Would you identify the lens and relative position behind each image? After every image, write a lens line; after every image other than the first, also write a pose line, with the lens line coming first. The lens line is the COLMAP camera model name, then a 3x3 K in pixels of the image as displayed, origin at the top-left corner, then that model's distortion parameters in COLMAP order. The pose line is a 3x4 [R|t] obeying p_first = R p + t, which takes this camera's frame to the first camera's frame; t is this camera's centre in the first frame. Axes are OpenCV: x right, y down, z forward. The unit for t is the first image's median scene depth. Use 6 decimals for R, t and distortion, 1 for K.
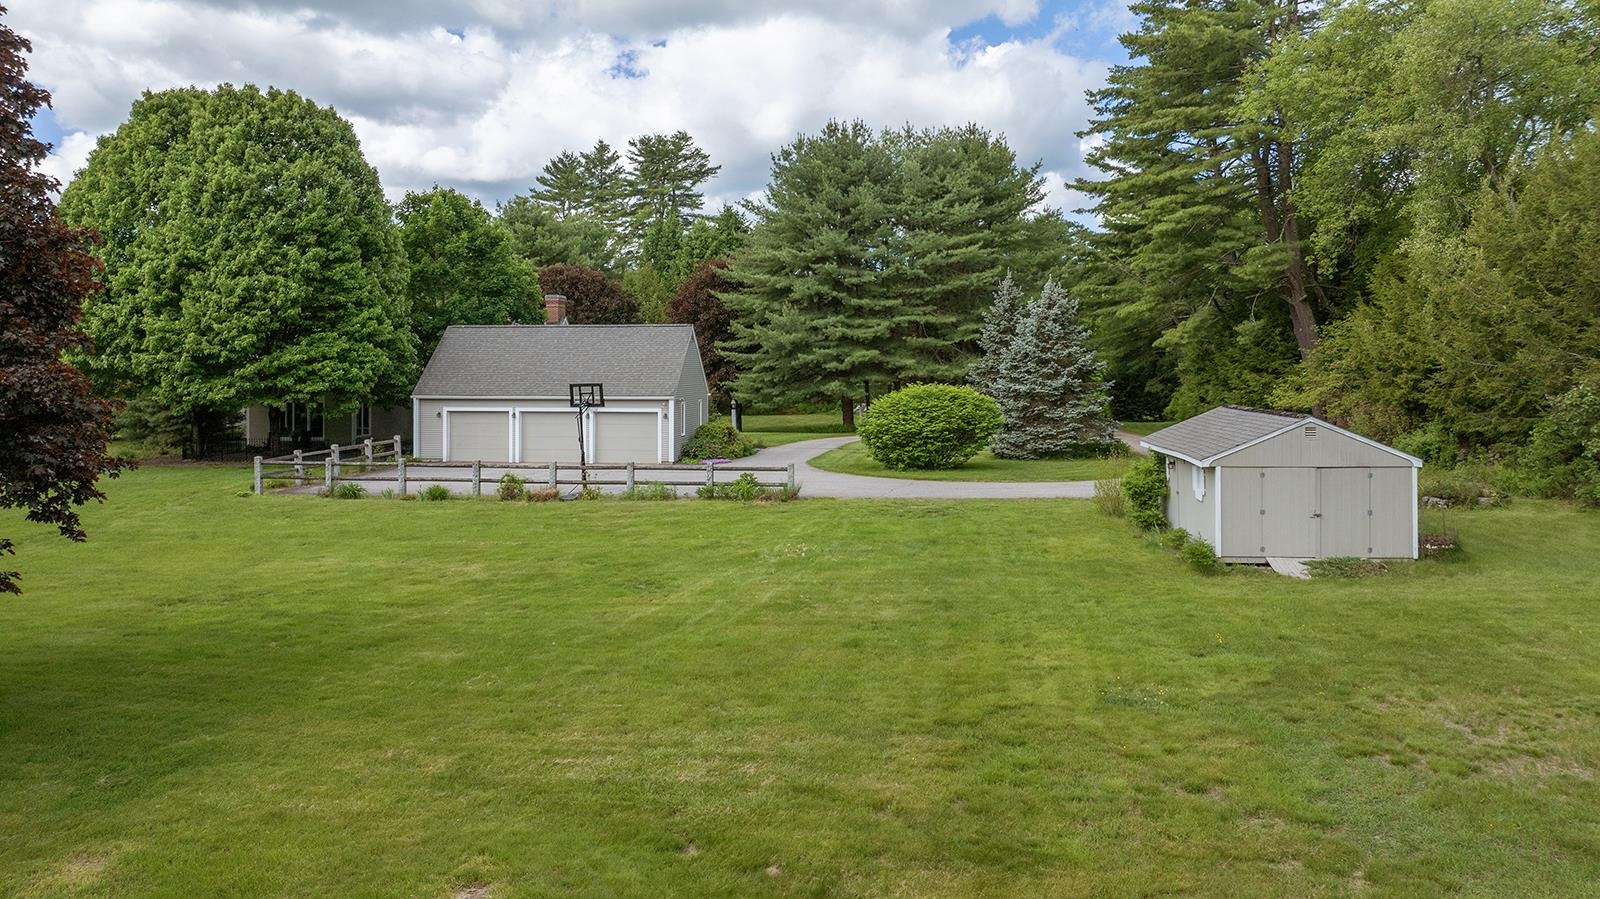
lens RADIAL K [[1128.7, 0, 778.7], [0, 1128.7, 414.0], [0, 0, 1]] dist [-0.019059, 0.003166]
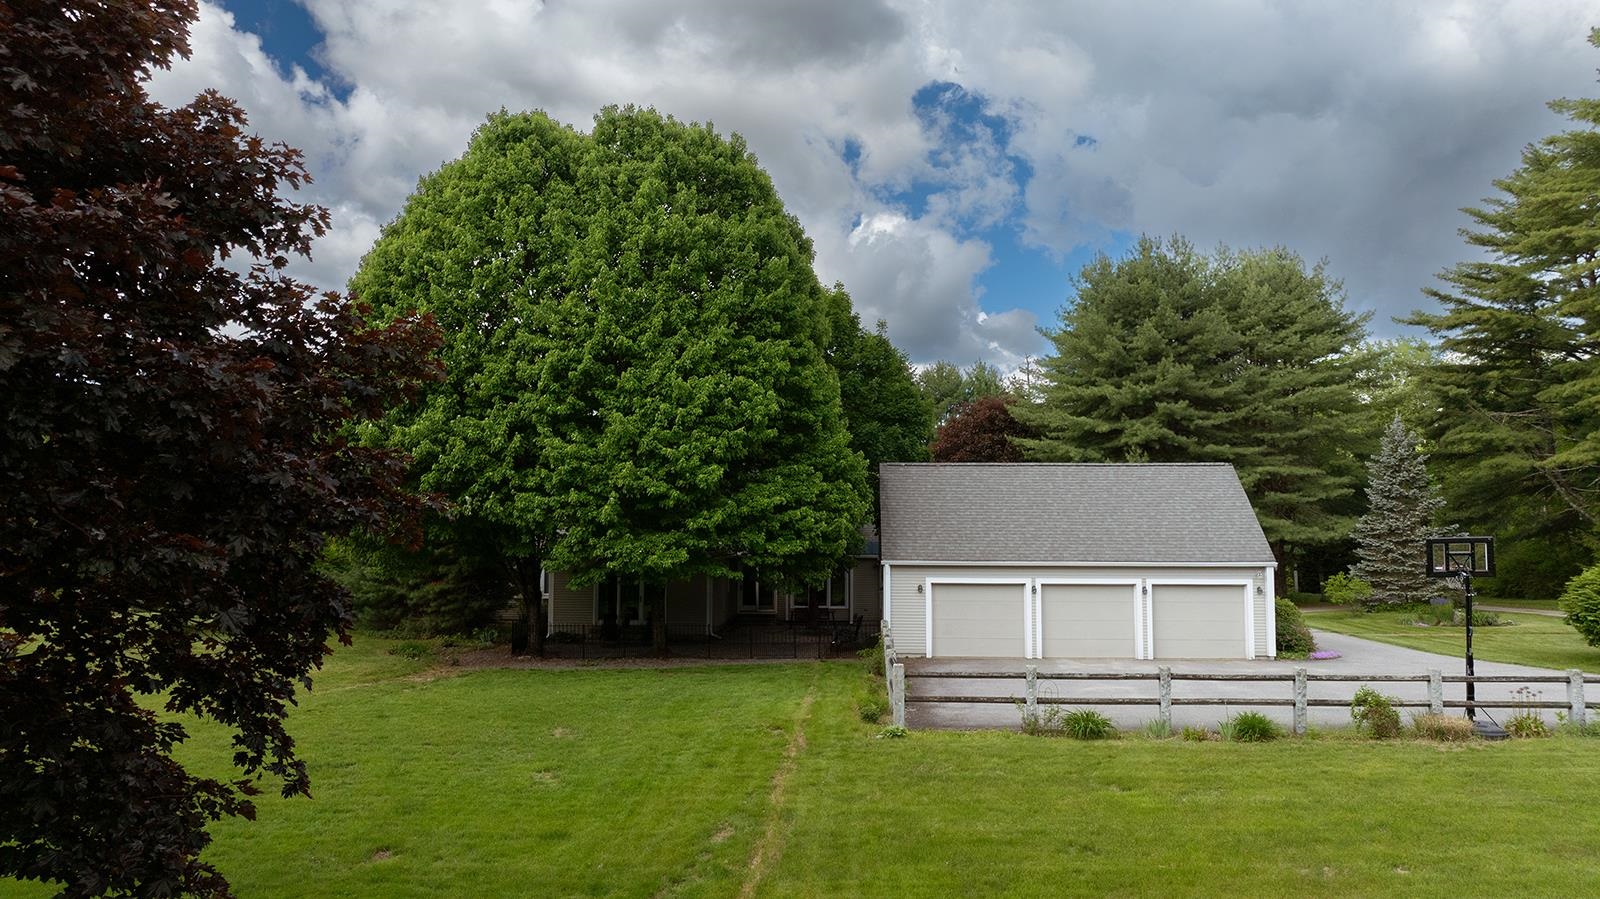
lens RADIAL K [[1128.7, 0, 821.0], [0, 1128.7, 494.5], [0, 0, 1]] dist [-0.019059, 0.003166]
pose [[0.995956, 0.006394, 0.089618, -0.458156], [0.000704, 0.996878, -0.078951, -0.002491], [-0.089843, 0.078694, 0.992842, 0.344645]]
